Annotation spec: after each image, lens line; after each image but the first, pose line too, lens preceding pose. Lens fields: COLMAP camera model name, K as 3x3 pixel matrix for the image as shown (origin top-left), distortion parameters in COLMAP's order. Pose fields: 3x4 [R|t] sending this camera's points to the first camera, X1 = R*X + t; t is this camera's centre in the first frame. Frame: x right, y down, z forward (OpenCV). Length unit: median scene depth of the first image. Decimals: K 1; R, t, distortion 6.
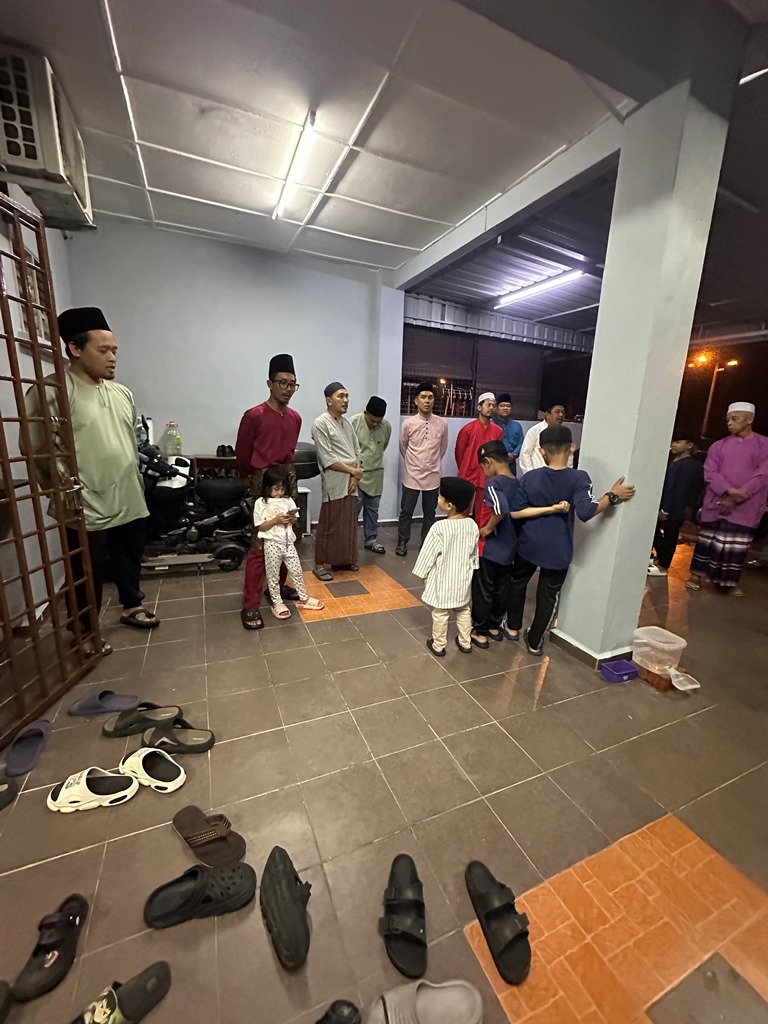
lens RADIAL K [[409.6, 0, 383.9], [0, 409.6, 512.8], [0, 0, 1]] dist [-0.001759, 0.000654]
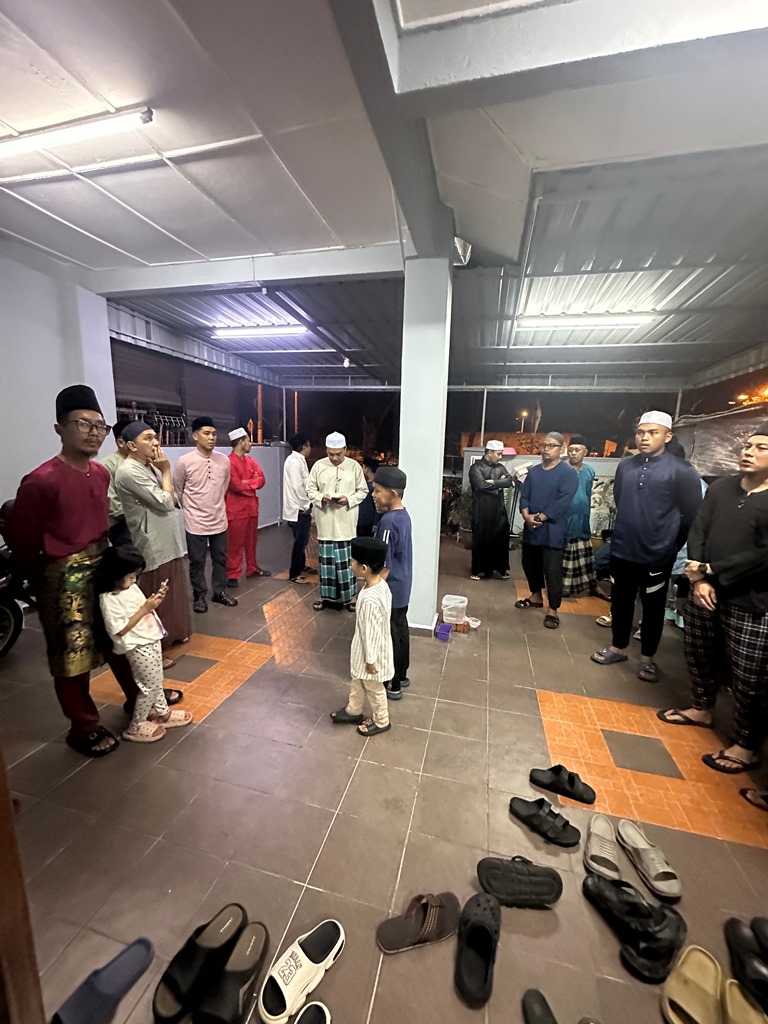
lens RADIAL K [[409.6, 0, 383.9], [0, 409.6, 512.8], [0, 0, 1]] dist [-0.001759, 0.000654]
pose [[0.625123, -0.146191, 0.766713, -0.500288], [0.165278, 0.984821, 0.053023, -0.117119], [-0.762827, 0.093575, 0.639796, 0.151014]]
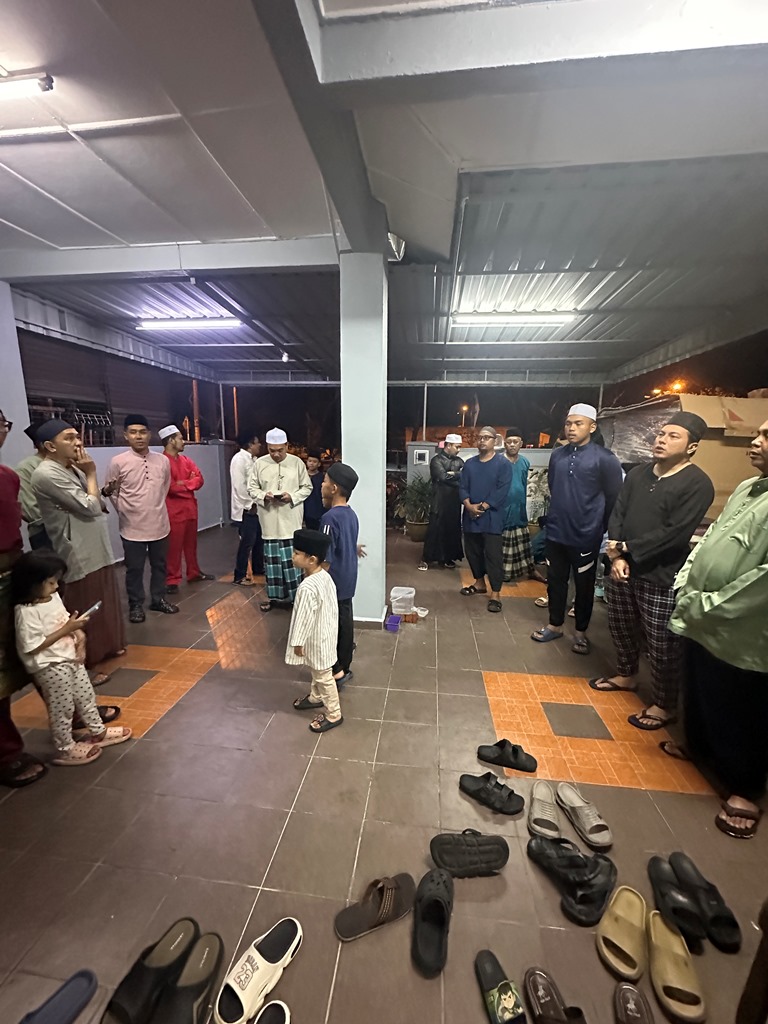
lens RADIAL K [[409.6, 0, 383.9], [0, 409.6, 512.8], [0, 0, 1]] dist [-0.001759, 0.000654]
pose [[0.517226, -0.177214, 0.837301, -0.498835], [0.196612, 0.976766, 0.085278, -0.112176], [-0.832959, 0.120515, 0.540051, 0.142288]]
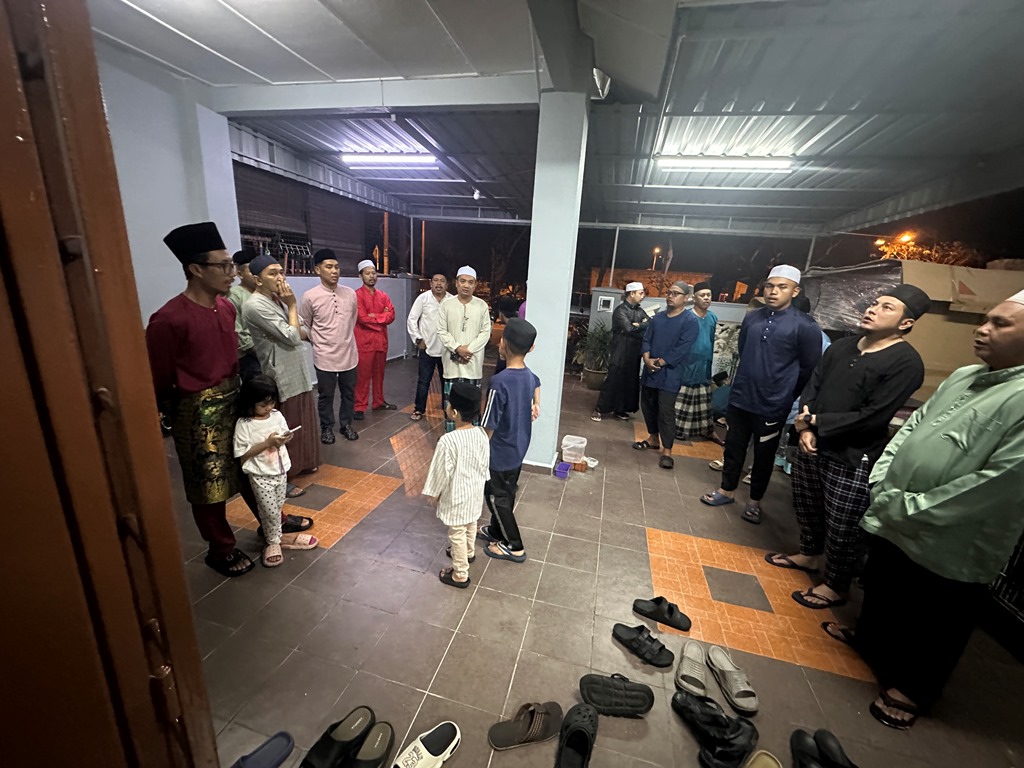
lens RADIAL K [[409.6, 0, 512.7], [0, 409.6, 384.5], [0, 0, 1]] dist [-0.001759, 0.000654]
pose [[0.624742, -0.194386, 0.756248, -0.512837], [0.128350, 0.980908, 0.146102, -0.140770], [-0.770210, 0.005788, 0.637764, 0.134428]]
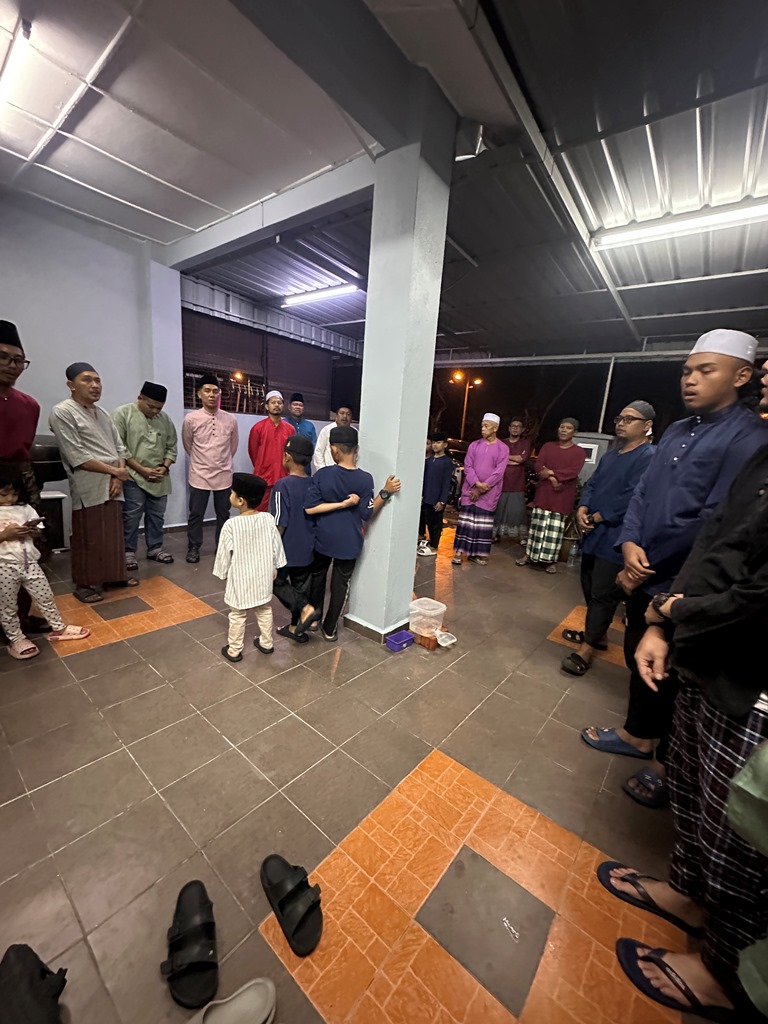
lens RADIAL K [[409.6, 0, 383.9], [0, 409.6, 512.8], [0, 0, 1]] dist [-0.001759, 0.000654]
pose [[0.892801, -0.056792, 0.446857, 0.030825], [0.055180, 0.998338, 0.016635, 0.003324], [-0.447059, 0.009806, 0.894451, -0.014635]]
